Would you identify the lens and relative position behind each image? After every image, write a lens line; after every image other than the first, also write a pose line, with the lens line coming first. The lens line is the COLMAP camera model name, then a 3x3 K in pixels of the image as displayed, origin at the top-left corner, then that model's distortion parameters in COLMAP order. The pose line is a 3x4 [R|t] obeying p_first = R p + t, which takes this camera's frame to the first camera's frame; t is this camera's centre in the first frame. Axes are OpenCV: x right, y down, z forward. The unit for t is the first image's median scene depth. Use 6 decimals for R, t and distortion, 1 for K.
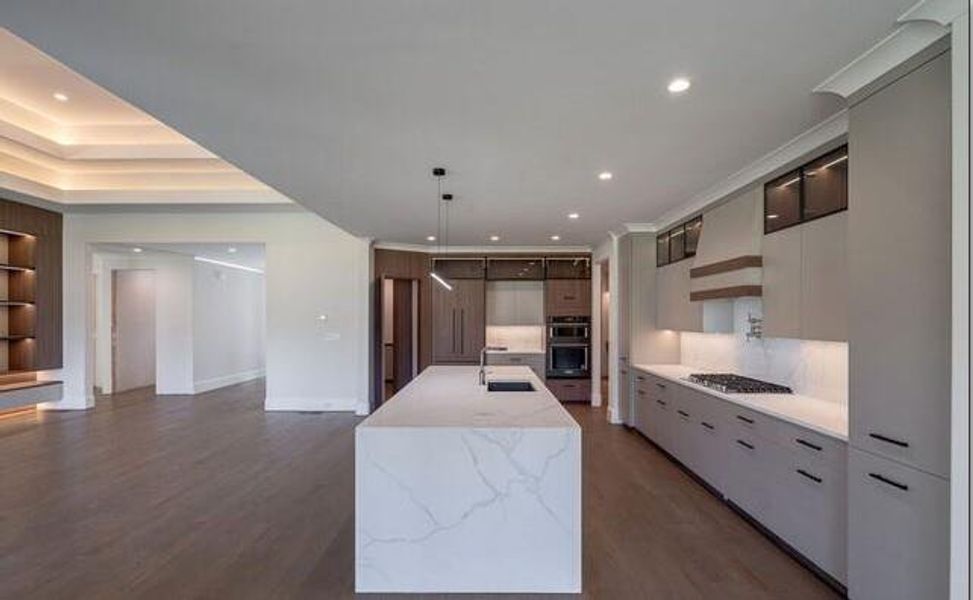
lens RADIAL K [[498.8, 0, 496.2], [0, 498.8, 312.0], [0, 0, 1]] dist [-0.001406, 0.000002]
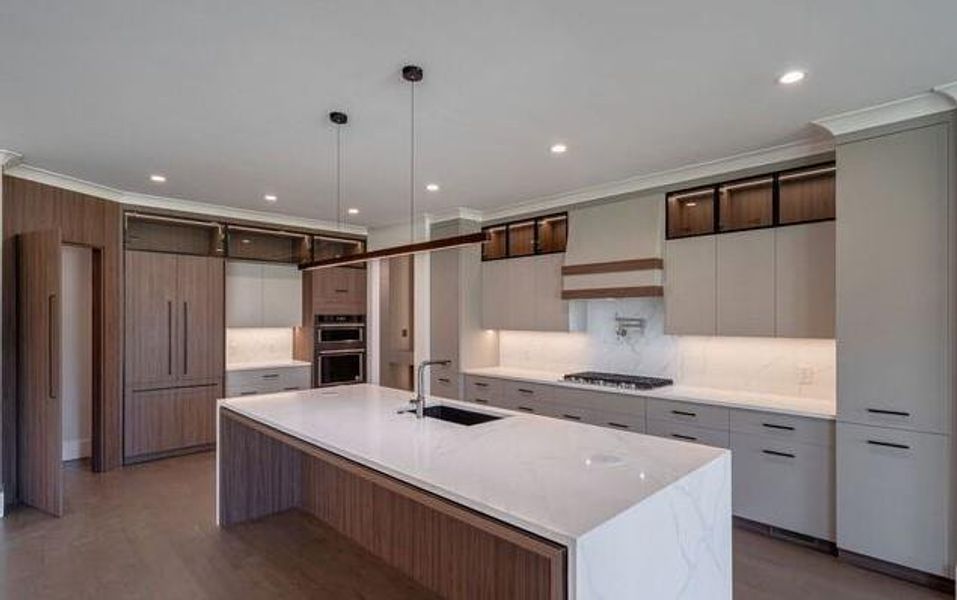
lens RADIAL K [[523.2, 0, 475.7], [0, 523.2, 314.5], [0, 0, 1]] dist [0.005180, 0.001156]
pose [[0.671517, 0.006634, 0.740959, -0.406131], [-0.010782, 0.999942, 0.000819, 0.007030], [-0.740910, -0.008539, 0.671550, 0.383691]]
